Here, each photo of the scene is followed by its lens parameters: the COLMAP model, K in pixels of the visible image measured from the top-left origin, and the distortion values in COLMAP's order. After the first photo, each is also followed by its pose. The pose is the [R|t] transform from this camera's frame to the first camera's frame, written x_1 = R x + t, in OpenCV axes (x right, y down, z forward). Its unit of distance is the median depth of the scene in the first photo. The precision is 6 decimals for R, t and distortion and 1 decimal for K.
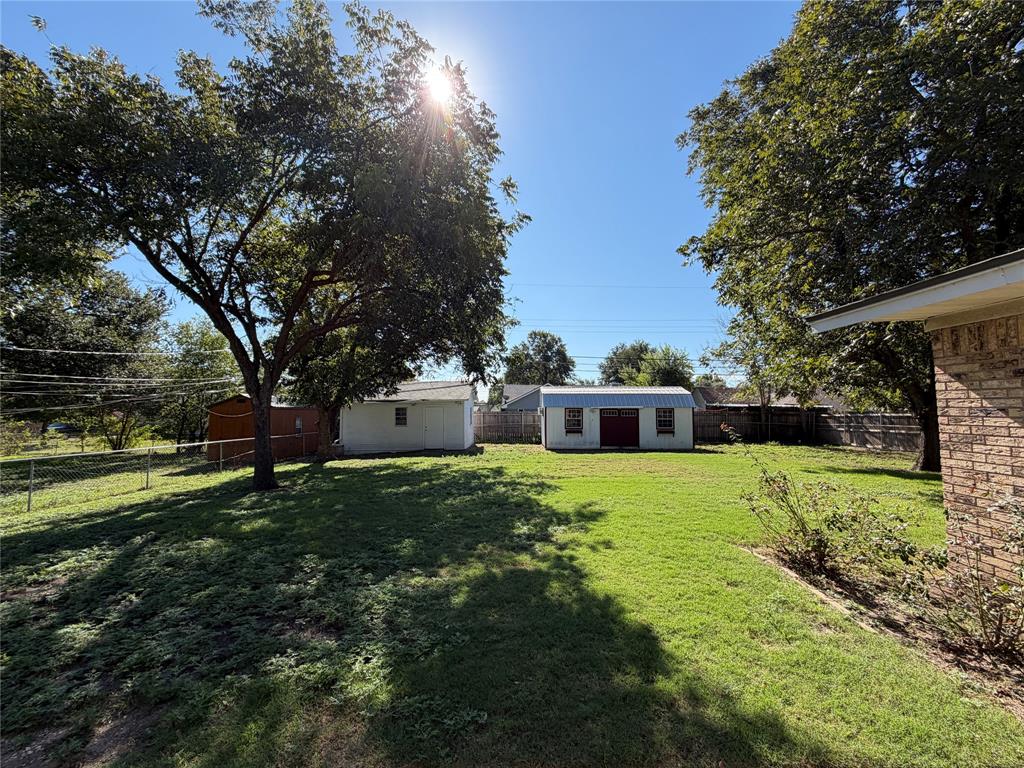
lens RADIAL K [[431.5, 0, 517.1], [0, 431.5, 382.8], [0, 0, 1]] dist [-0.007660, 0.000139]
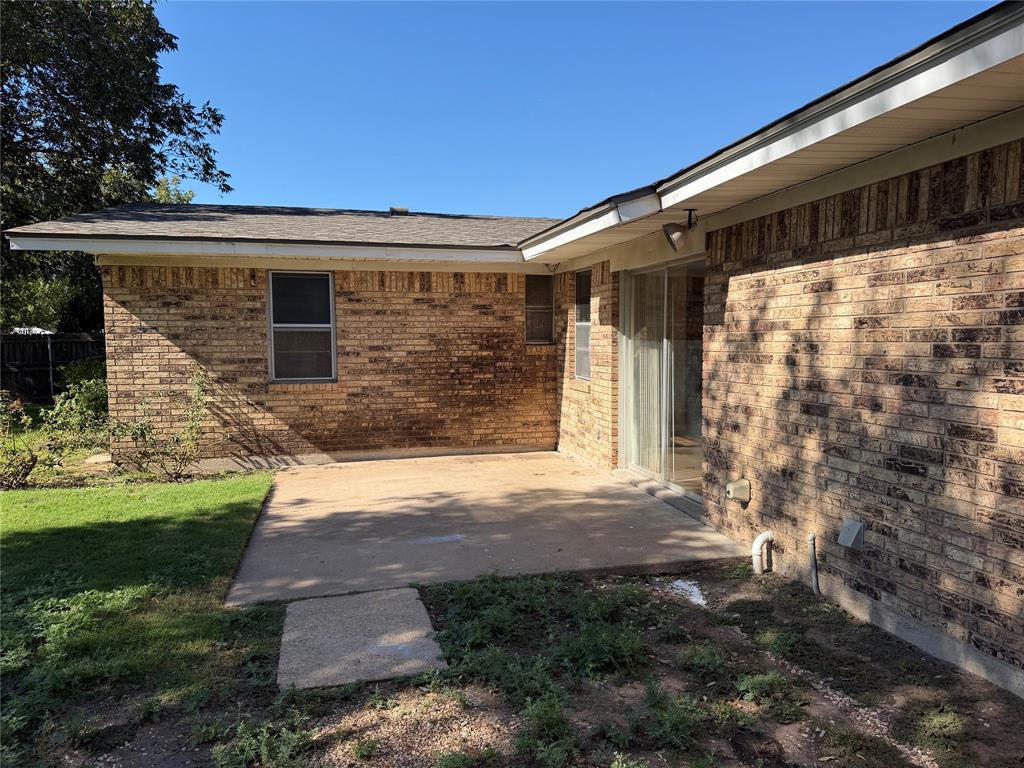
lens RADIAL K [[703.6, 0, 514.1], [0, 703.6, 386.3], [0, 0, 1]] dist [0.044666, -0.033988]
pose [[-0.268798, -0.060035, 0.961324, -1.432058], [-0.049353, 0.997603, 0.048501, 0.074942], [-0.961931, -0.034407, -0.271116, 0.413405]]
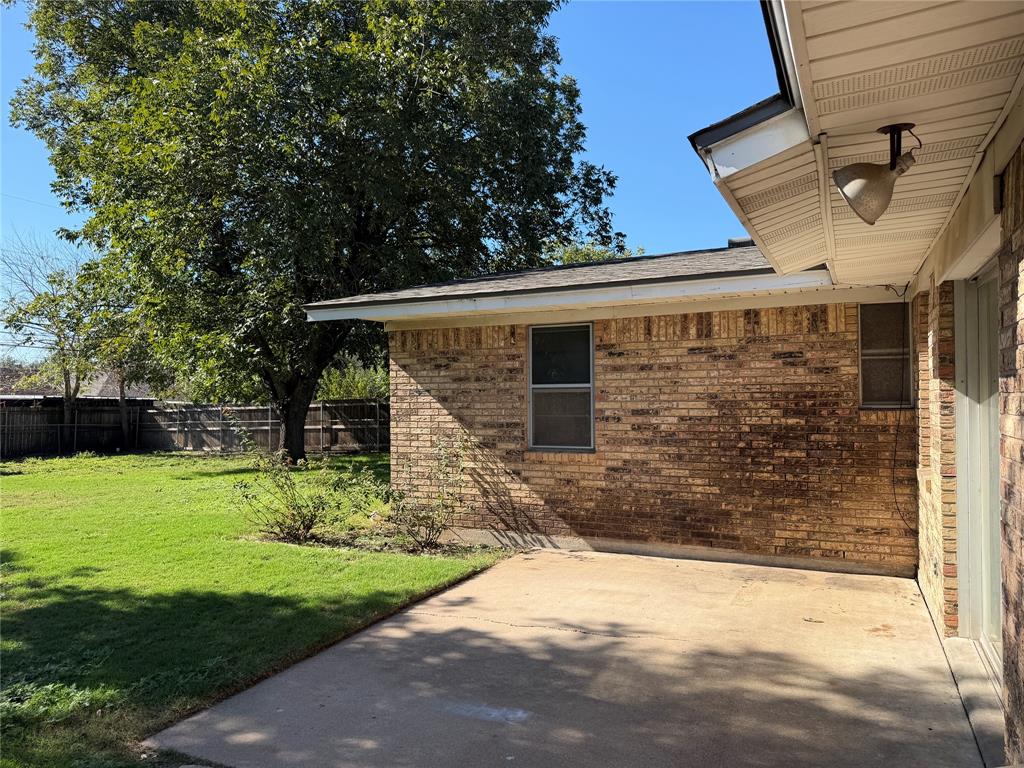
lens RADIAL K [[703.6, 0, 508.4], [0, 703.6, 387.1], [0, 0, 1]] dist [0.044666, -0.033988]
pose [[0.411924, 0.014392, 0.911104, -0.884275], [-0.044761, 0.998988, 0.004457, 0.023962], [-0.910118, -0.042618, 0.412151, -0.238965]]
